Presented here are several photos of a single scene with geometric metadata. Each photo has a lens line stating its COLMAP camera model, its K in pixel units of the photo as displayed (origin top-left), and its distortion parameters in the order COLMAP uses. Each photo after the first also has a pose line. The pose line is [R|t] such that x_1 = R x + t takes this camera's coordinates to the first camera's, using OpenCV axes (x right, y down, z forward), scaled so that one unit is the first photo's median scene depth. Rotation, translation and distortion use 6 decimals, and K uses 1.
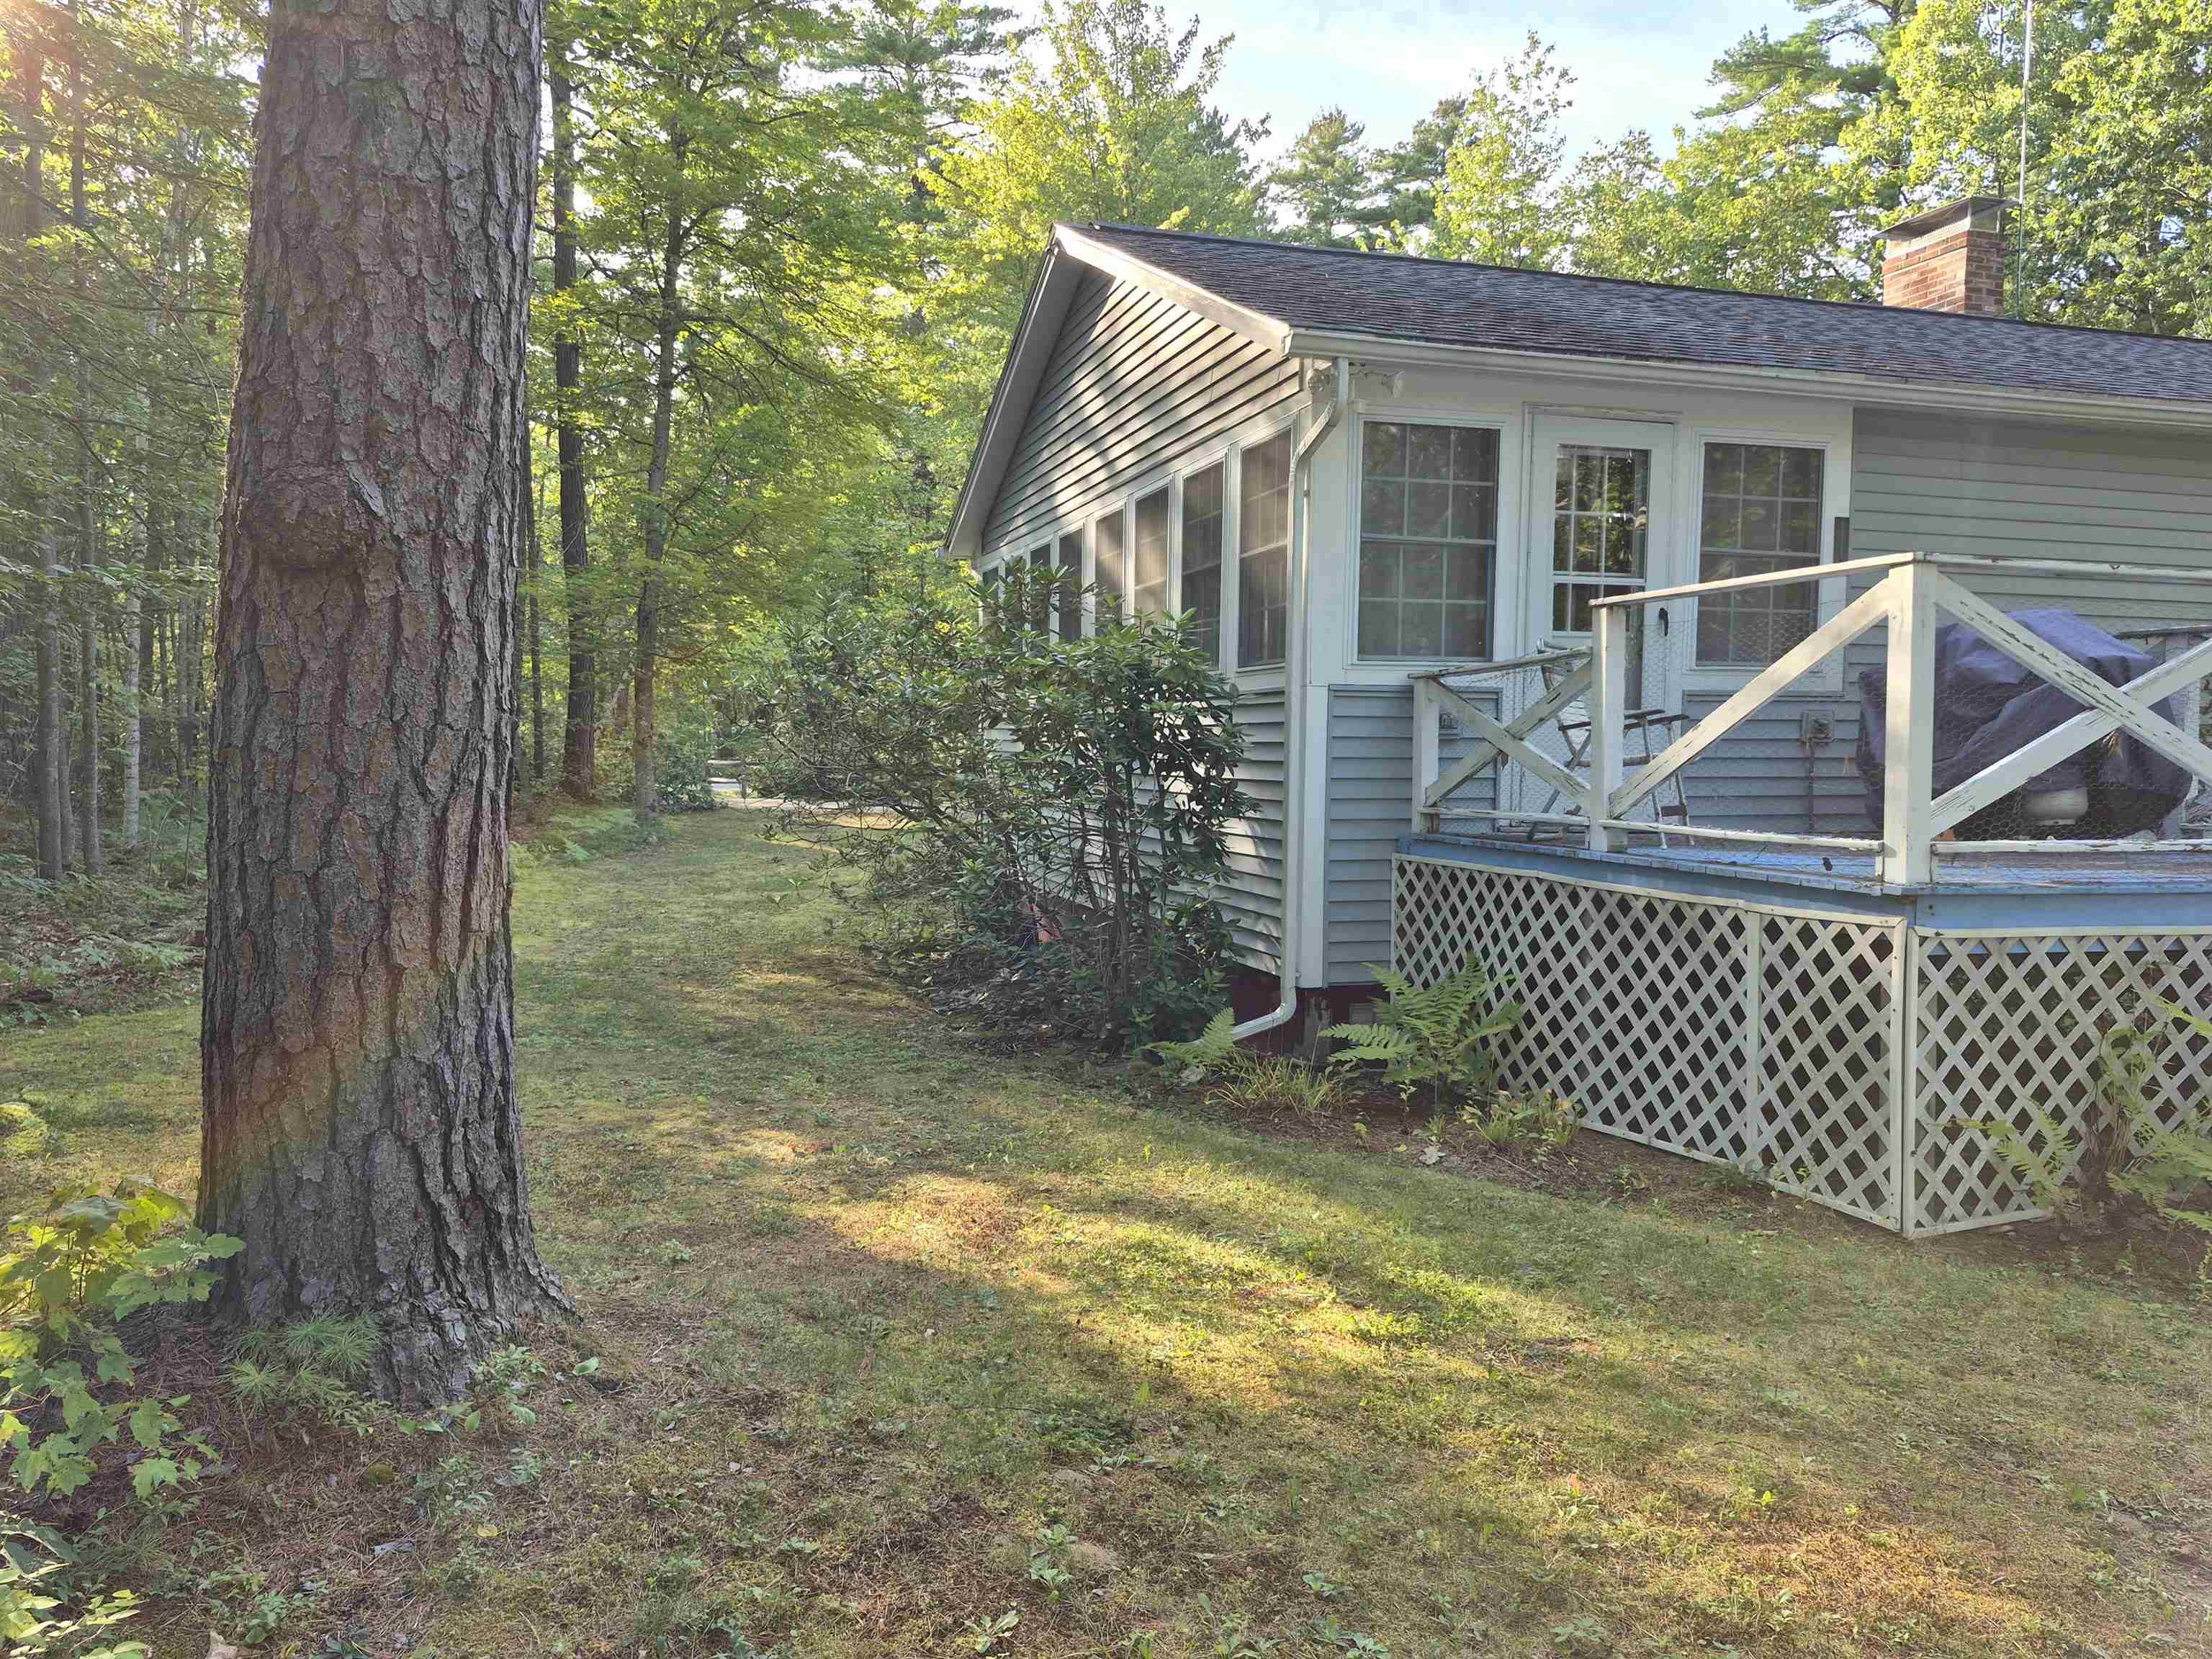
lens RADIAL K [[1535.1, 0, 1106.0], [0, 1535.1, 829.5], [0, 0, 1]] dist [-0.005568, -0.005459]
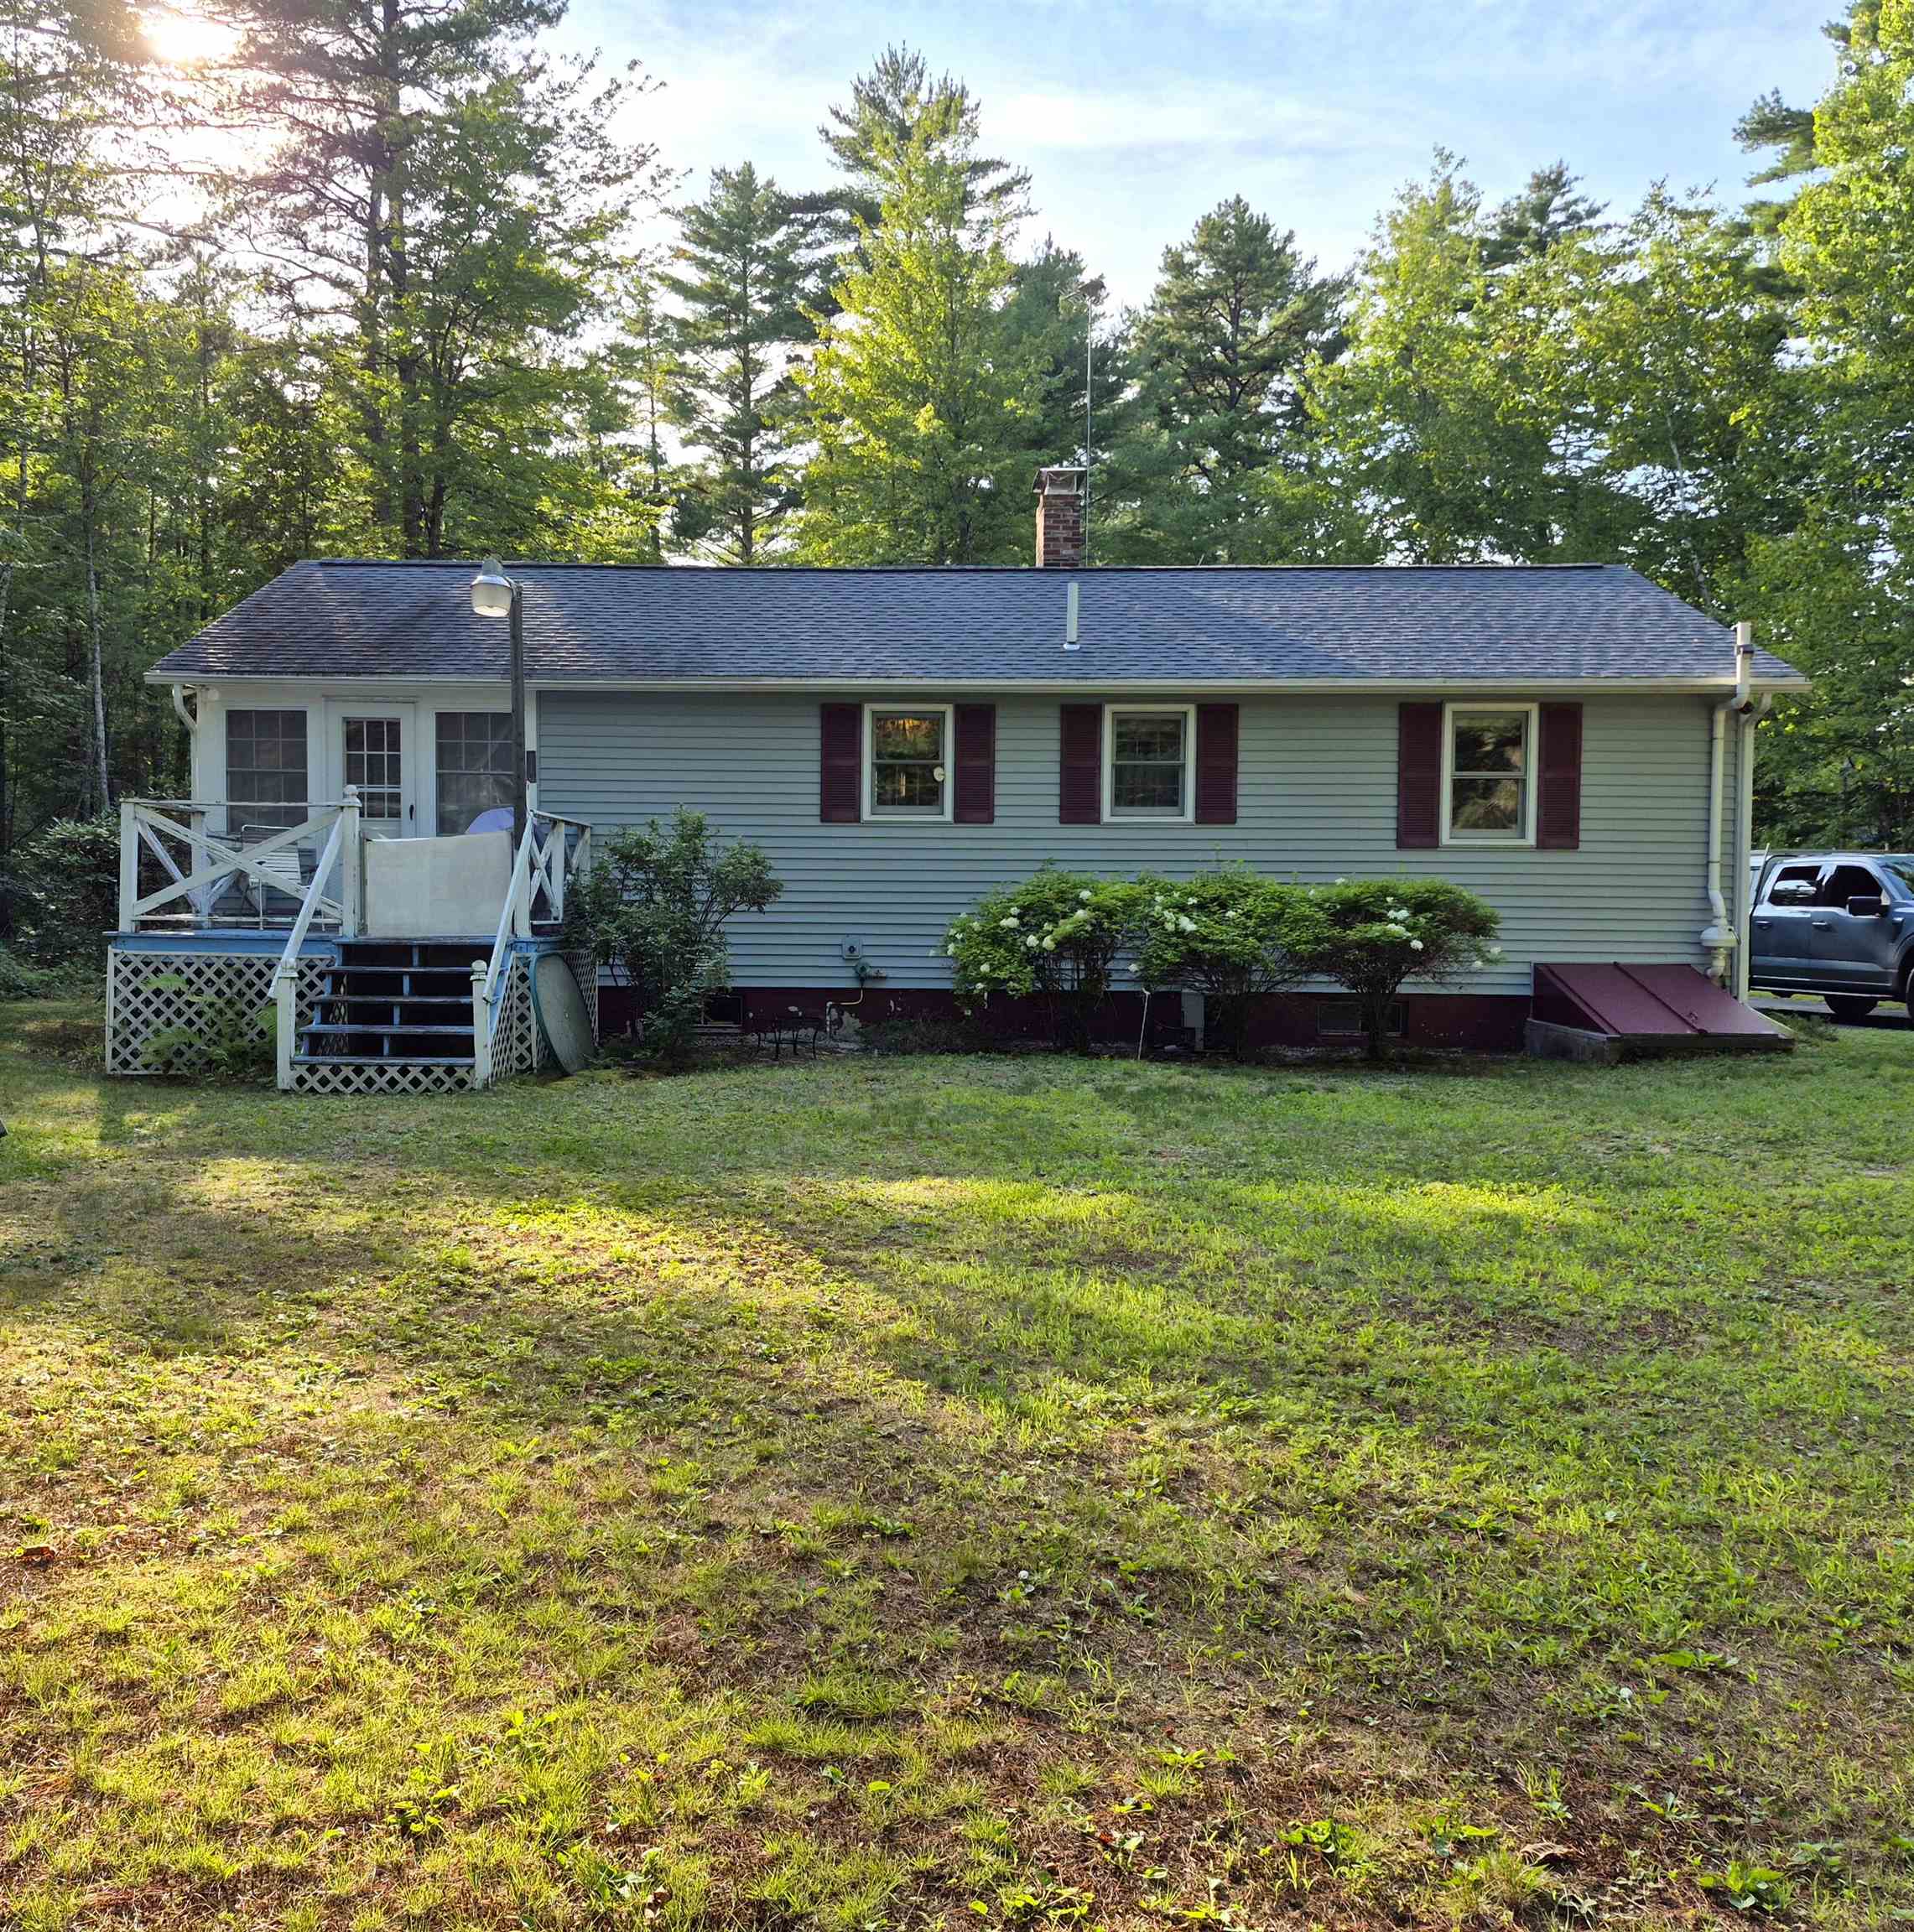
lens RADIAL K [[1962.8, 0, 957.0], [0, 1962.8, 966.0], [0, 0, 1]] dist [-0.000273, -0.020876]
pose [[0.926697, 0.035946, -0.374087, 1.789217], [-0.041777, 0.999099, -0.007486, 0.034020], [0.373481, 0.022566, 0.927363, -0.874294]]
